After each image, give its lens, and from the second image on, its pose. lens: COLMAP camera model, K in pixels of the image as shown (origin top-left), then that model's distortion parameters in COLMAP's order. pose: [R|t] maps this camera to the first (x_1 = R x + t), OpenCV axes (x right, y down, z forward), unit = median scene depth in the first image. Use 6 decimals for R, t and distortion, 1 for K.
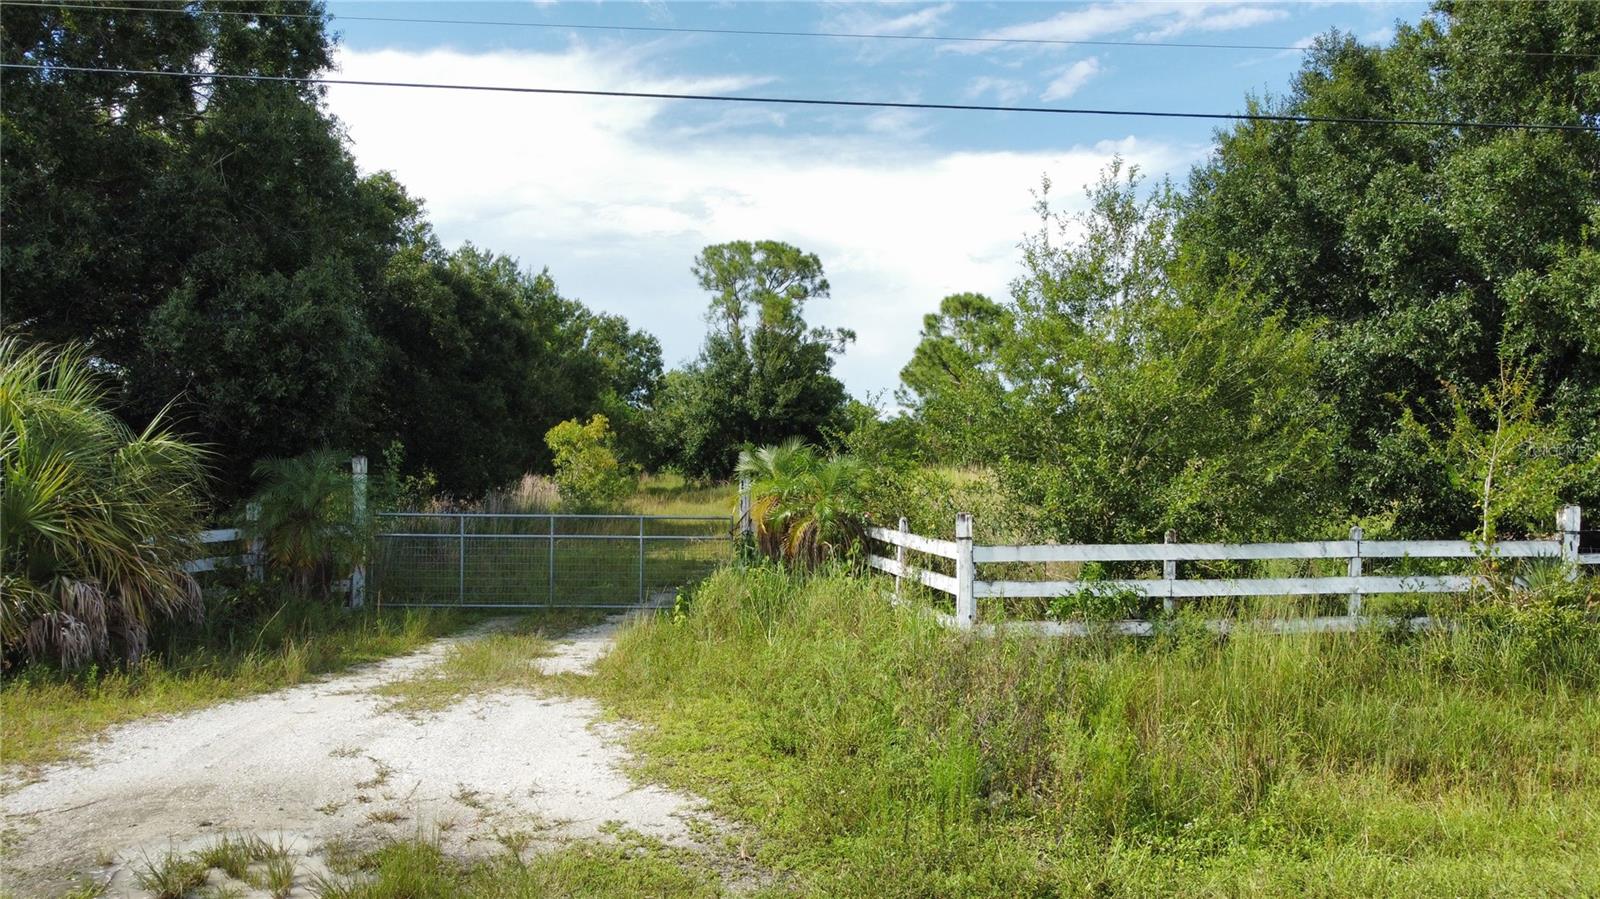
lens RADIAL K [[1230.4, 0, 799.6], [0, 1230.4, 443.4], [0, 0, 1]] dist [-0.005633, -0.007857]
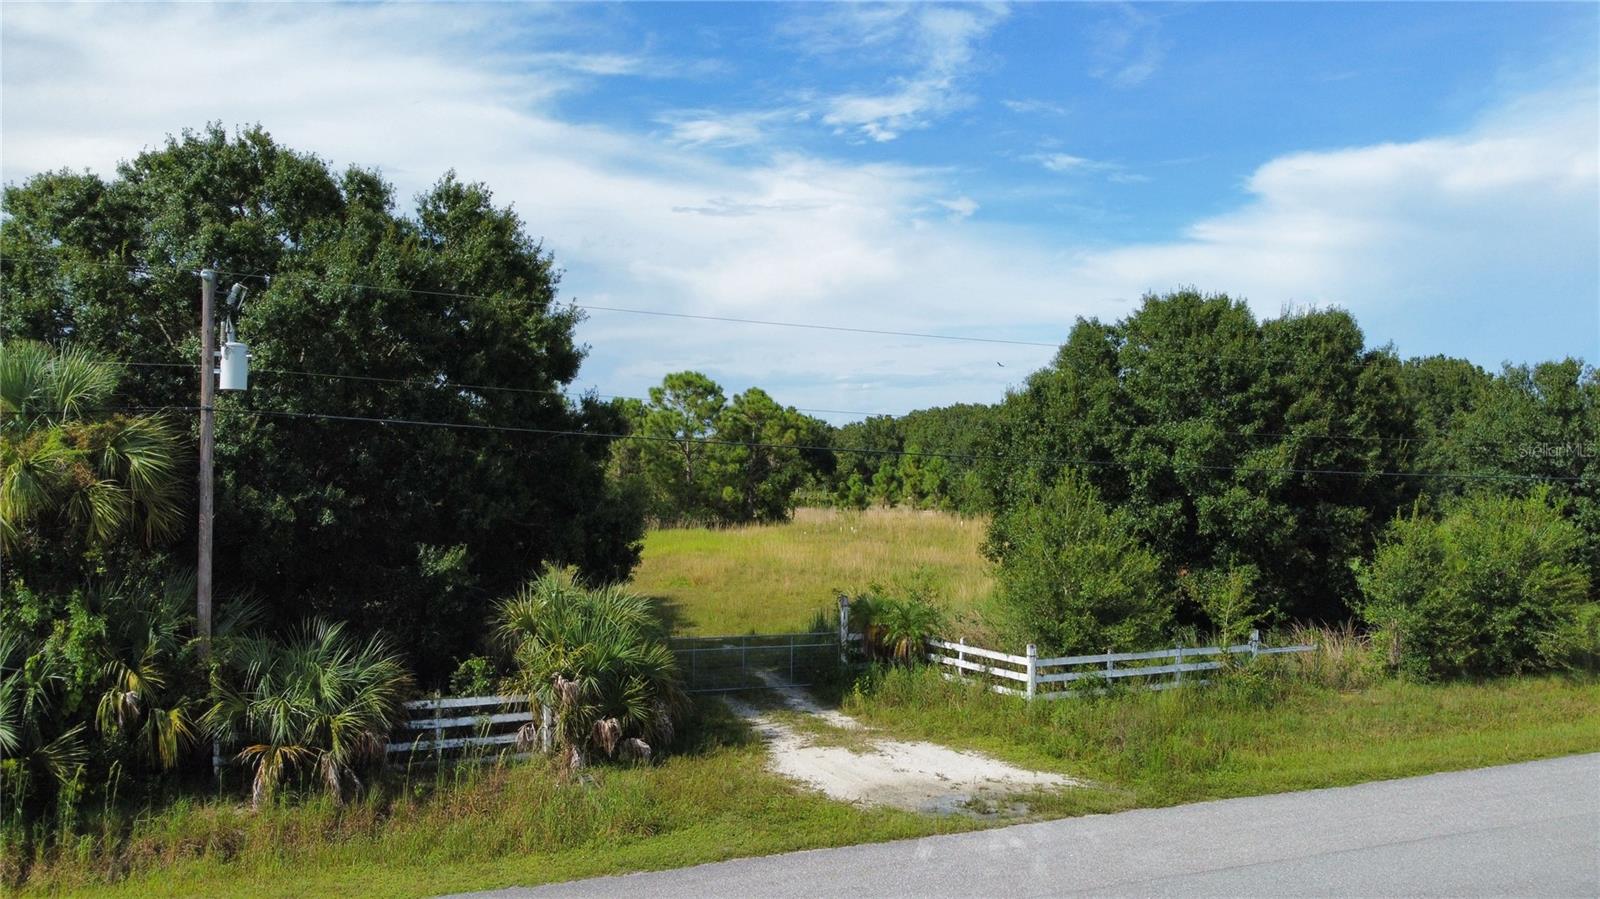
lens RADIAL K [[1230.4, 0, 795.3], [0, 1230.4, 453.2], [0, 0, 1]] dist [-0.005633, -0.007857]
pose [[0.940882, 0.006466, 0.338673, -0.693944], [-0.008012, 0.999963, 0.003167, -0.198483], [-0.338639, -0.005693, 0.940899, -0.636041]]
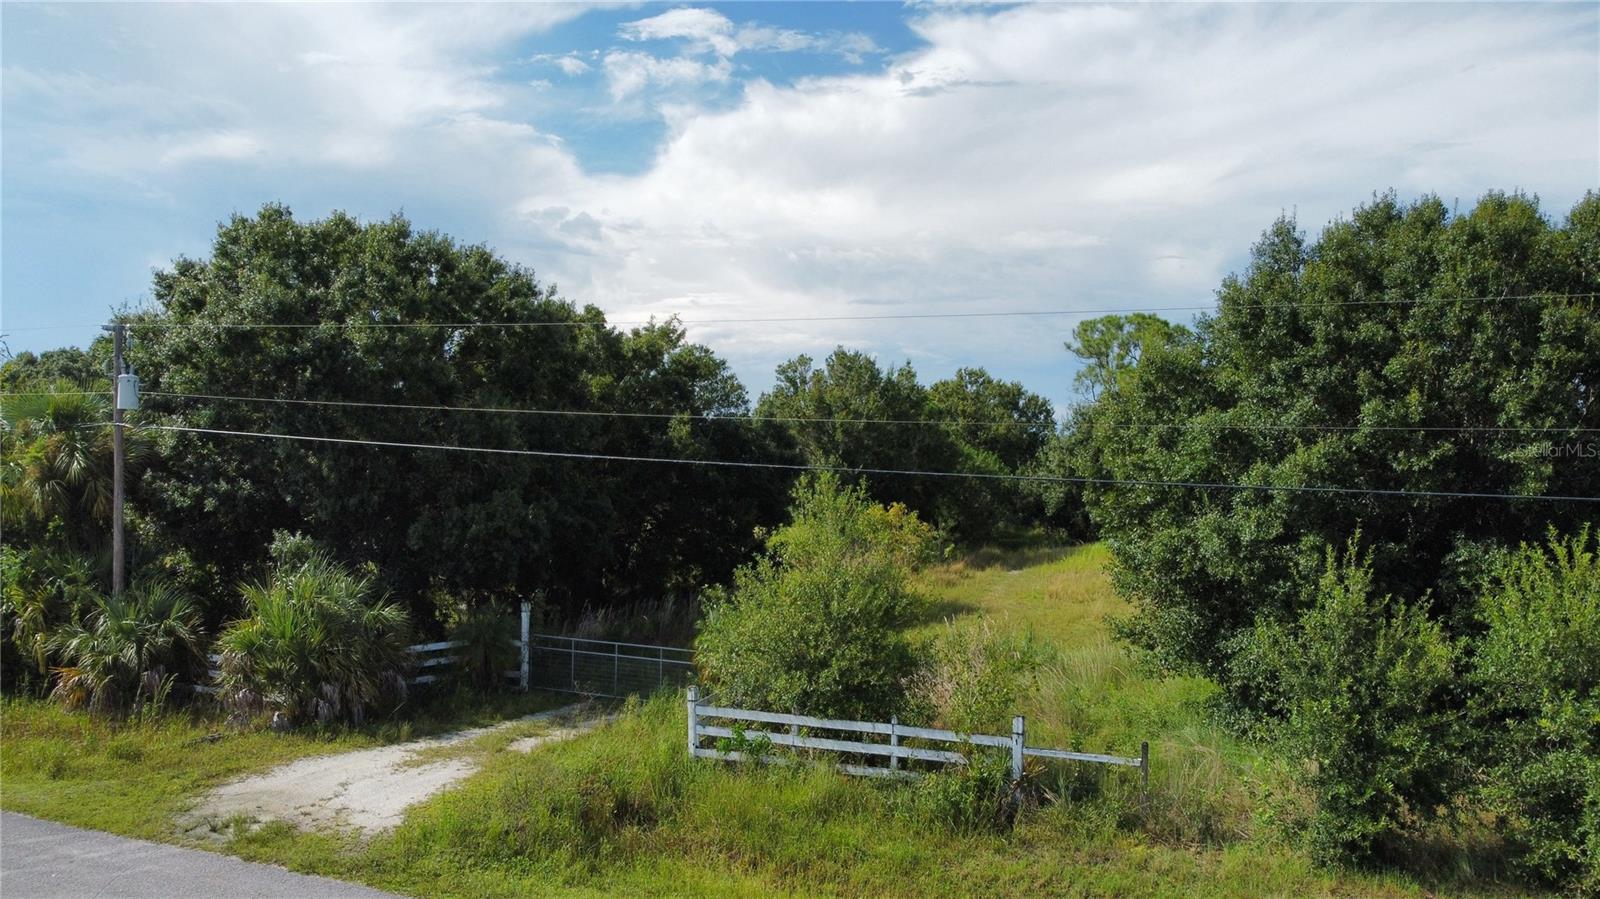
lens RADIAL K [[1230.4, 0, 792.1], [0, 1230.4, 450.9], [0, 0, 1]] dist [-0.005633, -0.007857]
pose [[0.892675, 0.004446, -0.450678, 0.735800], [-0.000884, 0.999967, 0.008114, -0.208316], [0.450699, -0.006845, 0.892650, -0.375243]]
